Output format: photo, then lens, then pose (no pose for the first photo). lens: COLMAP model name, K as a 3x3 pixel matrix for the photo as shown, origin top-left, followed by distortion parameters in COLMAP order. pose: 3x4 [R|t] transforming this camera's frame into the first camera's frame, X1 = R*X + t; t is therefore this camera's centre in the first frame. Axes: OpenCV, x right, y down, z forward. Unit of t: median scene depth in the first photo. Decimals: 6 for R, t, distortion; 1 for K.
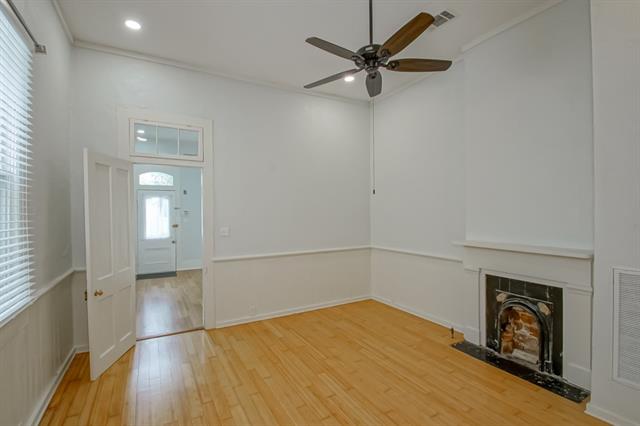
lens RADIAL K [[298.0, 0, 317.6], [0, 298.0, 212.7], [0, 0, 1]] dist [-0.000102, 0.000036]
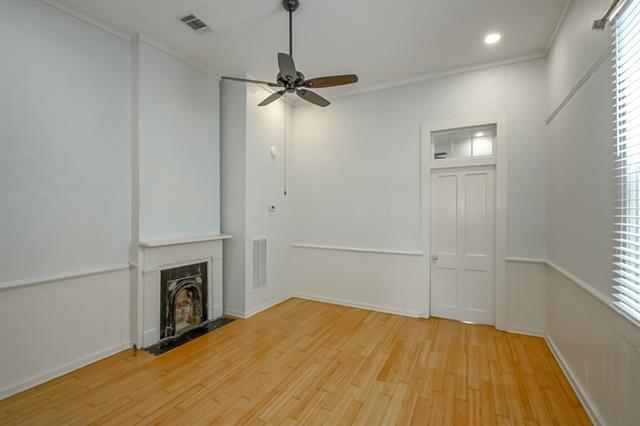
lens RADIAL K [[298.0, 0, 317.6], [0, 298.0, 212.7], [0, 0, 1]] dist [-0.000102, 0.000036]
pose [[-0.559705, -0.001193, 0.828691, -0.693543], [0.000027, 0.999999, 0.001458, 0.003255], [-0.828692, 0.000839, -0.559704, 1.284211]]
